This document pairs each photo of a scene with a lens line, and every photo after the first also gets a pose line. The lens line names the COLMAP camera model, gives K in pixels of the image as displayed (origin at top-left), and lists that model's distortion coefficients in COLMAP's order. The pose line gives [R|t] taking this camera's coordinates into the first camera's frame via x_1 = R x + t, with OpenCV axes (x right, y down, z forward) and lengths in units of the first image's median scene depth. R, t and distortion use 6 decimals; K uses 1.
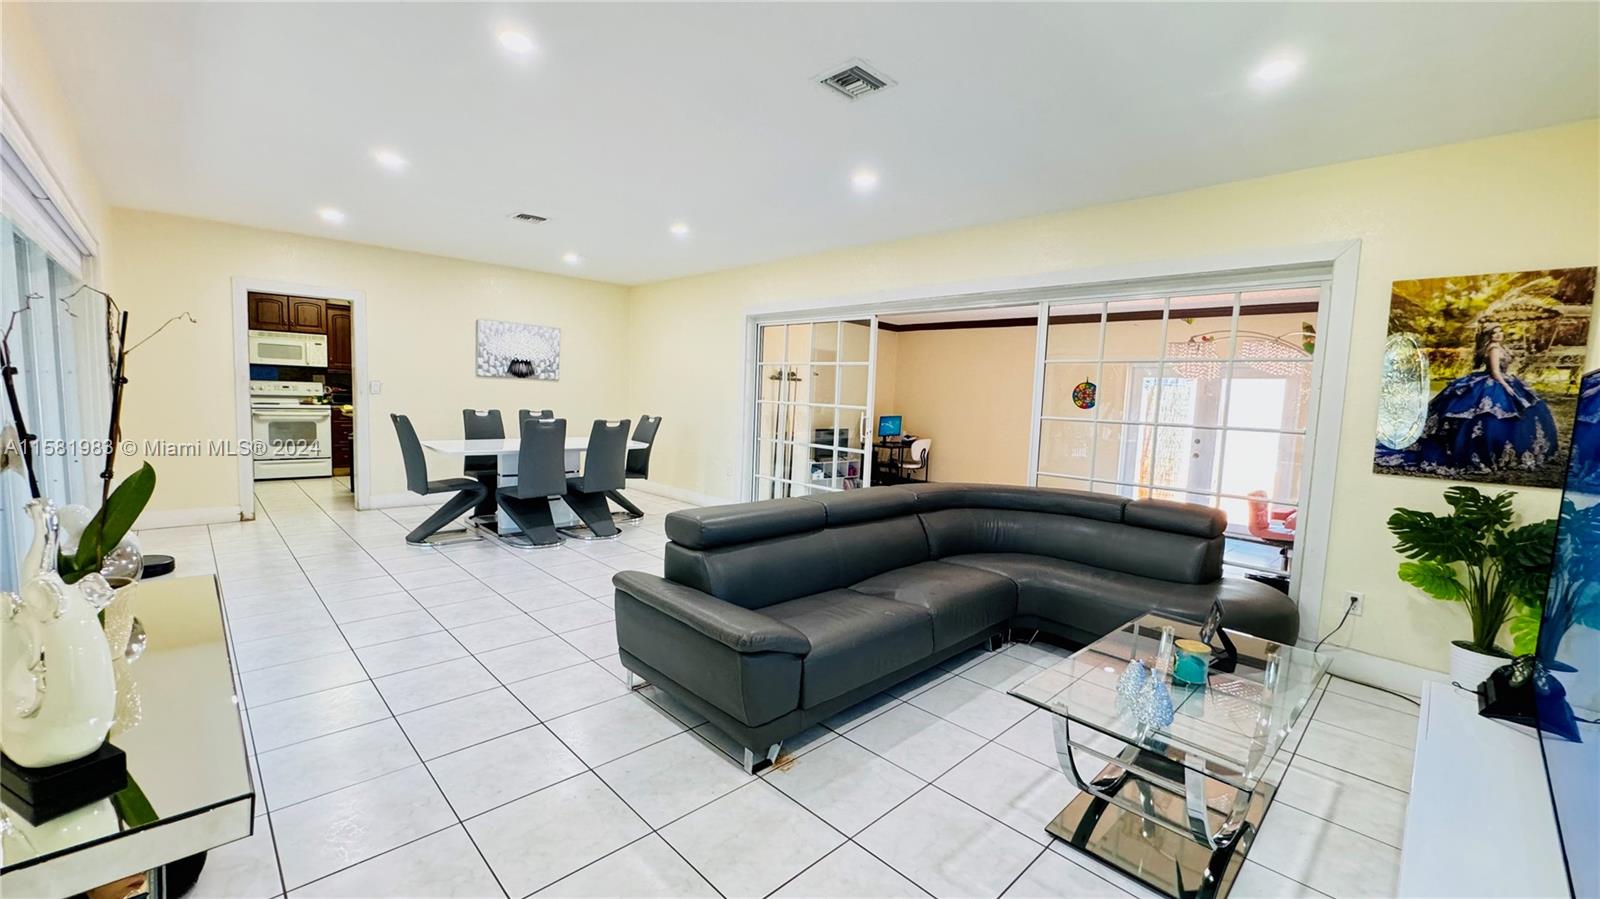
lens RADIAL K [[641.4, 0, 802.5], [0, 641.4, 448.7], [0, 0, 1]] dist [-0.000068, 0.000004]
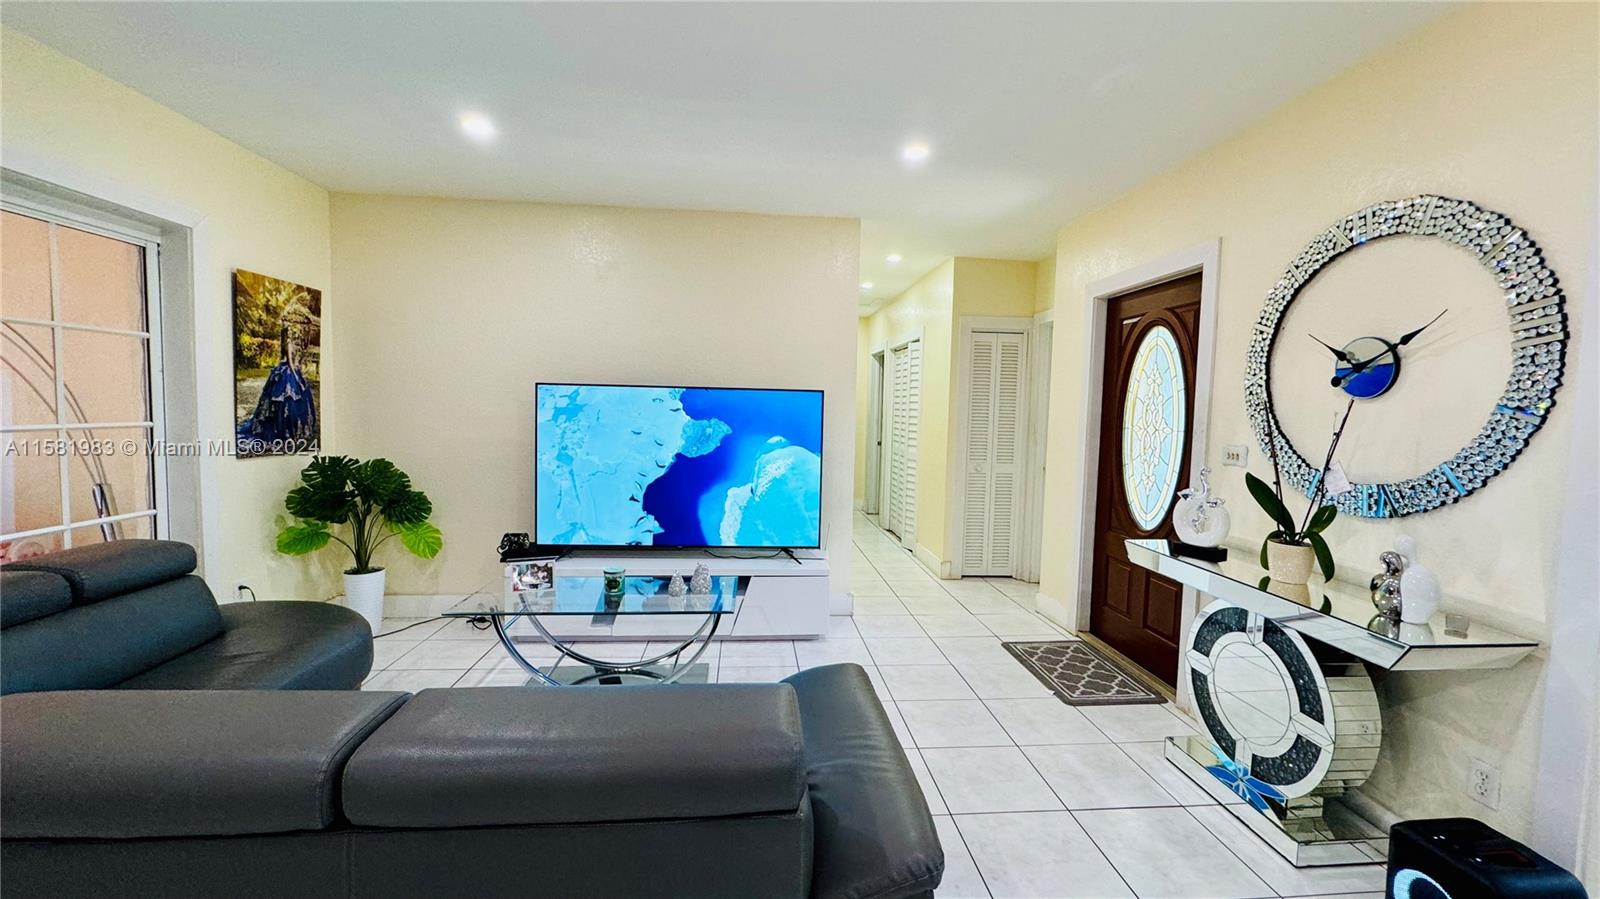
lens RADIAL K [[641.4, 0, 803.7], [0, 641.4, 446.8], [0, 0, 1]] dist [-0.000068, 0.000004]
pose [[-0.776625, -0.096881, 0.622469, -0.460575], [0.002267, 0.987668, 0.156548, -0.150437], [-0.629960, 0.122990, -0.766828, 1.342629]]
